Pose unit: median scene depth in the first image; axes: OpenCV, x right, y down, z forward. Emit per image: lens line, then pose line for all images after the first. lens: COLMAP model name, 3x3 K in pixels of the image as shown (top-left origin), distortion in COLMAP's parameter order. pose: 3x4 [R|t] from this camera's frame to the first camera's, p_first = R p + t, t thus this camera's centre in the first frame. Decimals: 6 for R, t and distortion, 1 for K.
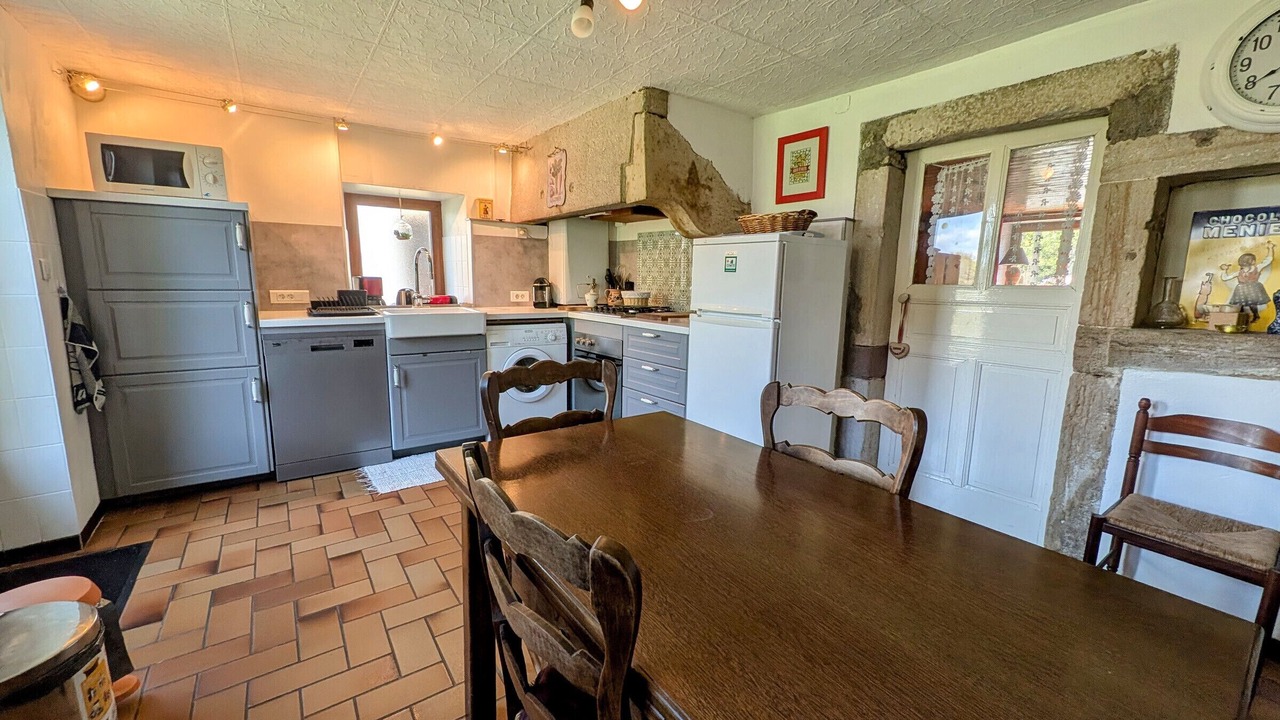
lens RADIAL K [[504.5, 0, 639.6], [0, 504.5, 359.9], [0, 0, 1]] dist [0.003677, -0.000626]
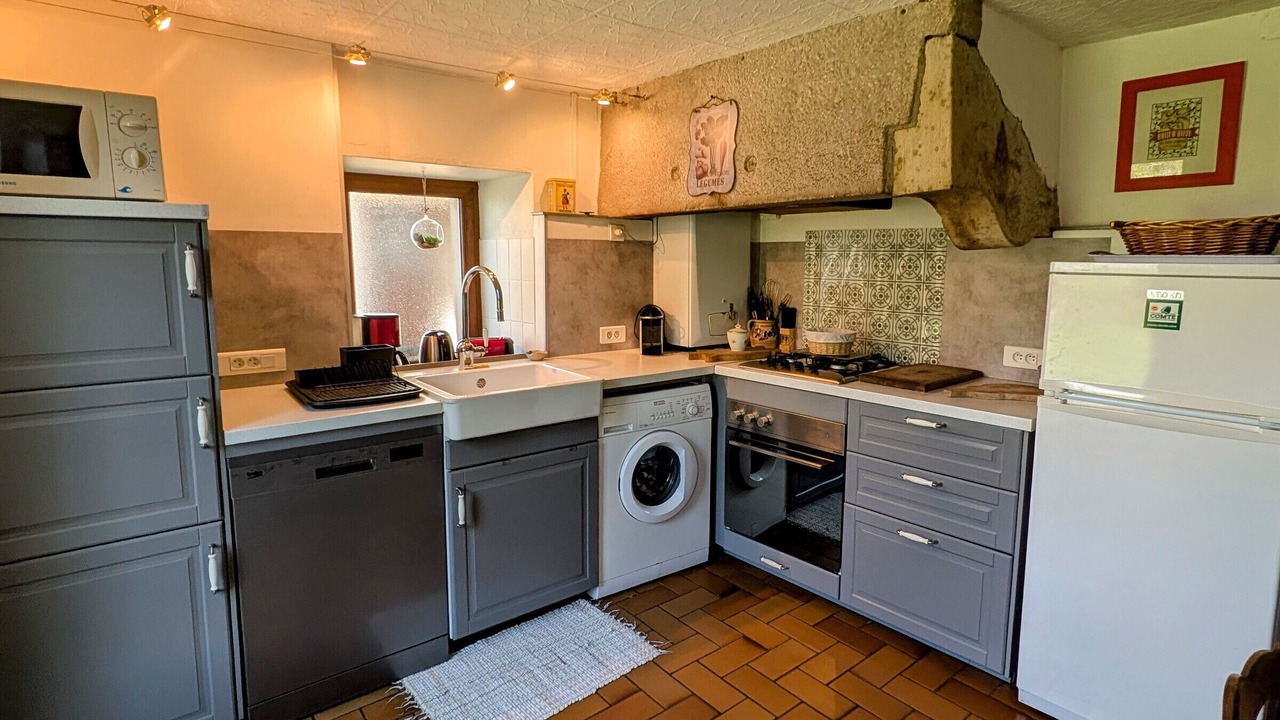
lens RADIAL K [[651.0, 0, 656.0], [0, 651.0, 339.8], [0, 0, 1]] dist [0.002586, 0.000157]
pose [[0.997764, -0.021814, 0.063175, -0.303939], [0.024243, 0.998986, -0.037934, -0.114561], [-0.062284, 0.039380, 0.997281, 0.267726]]
